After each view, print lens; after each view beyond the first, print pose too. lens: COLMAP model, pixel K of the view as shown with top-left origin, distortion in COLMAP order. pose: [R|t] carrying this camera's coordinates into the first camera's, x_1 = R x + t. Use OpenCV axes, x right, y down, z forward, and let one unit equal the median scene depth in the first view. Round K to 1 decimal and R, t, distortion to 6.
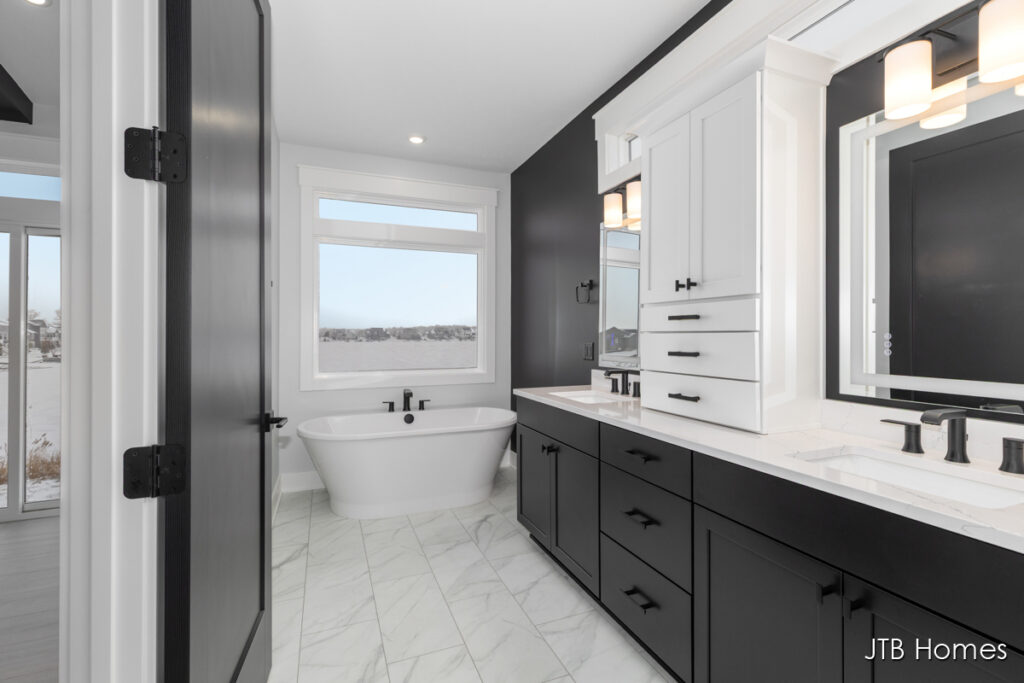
lens RADIAL K [[465.8, 0, 511.6], [0, 465.8, 338.0], [0, 0, 1]] dist [-0.000598, -0.000002]
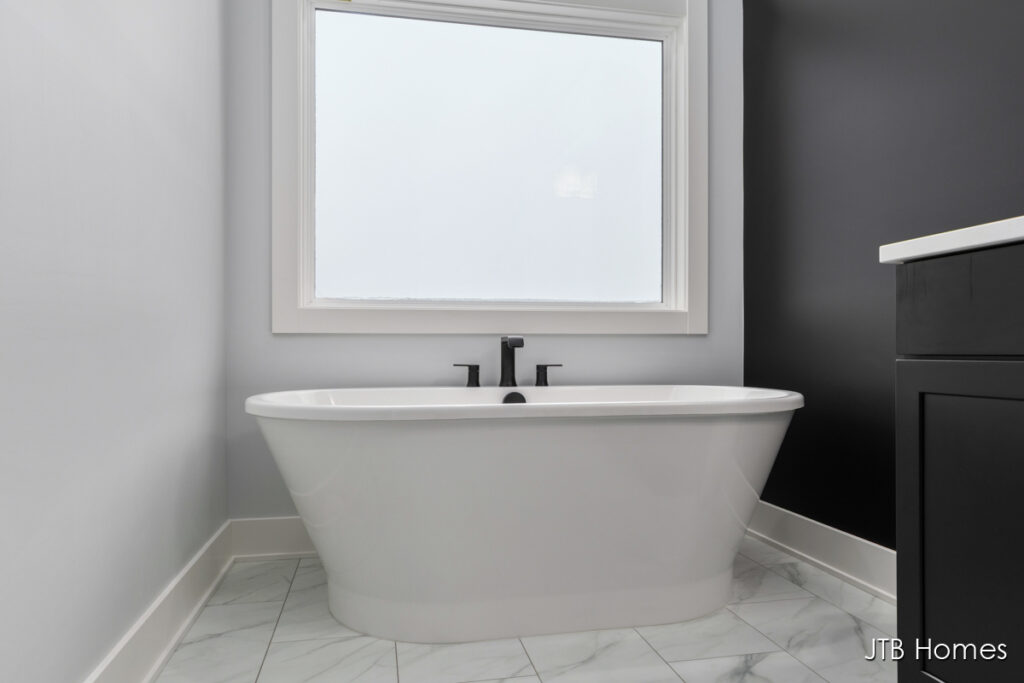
lens RADIAL K [[715.1, 0, 513.8], [0, 715.1, 342.7], [0, 0, 1]] dist [0.002240, -0.000911]
pose [[0.980954, -0.008210, -0.194068, -0.094289], [0.004053, 0.999754, -0.021807, 0.132386], [0.194199, 0.020605, 0.980746, 0.364831]]
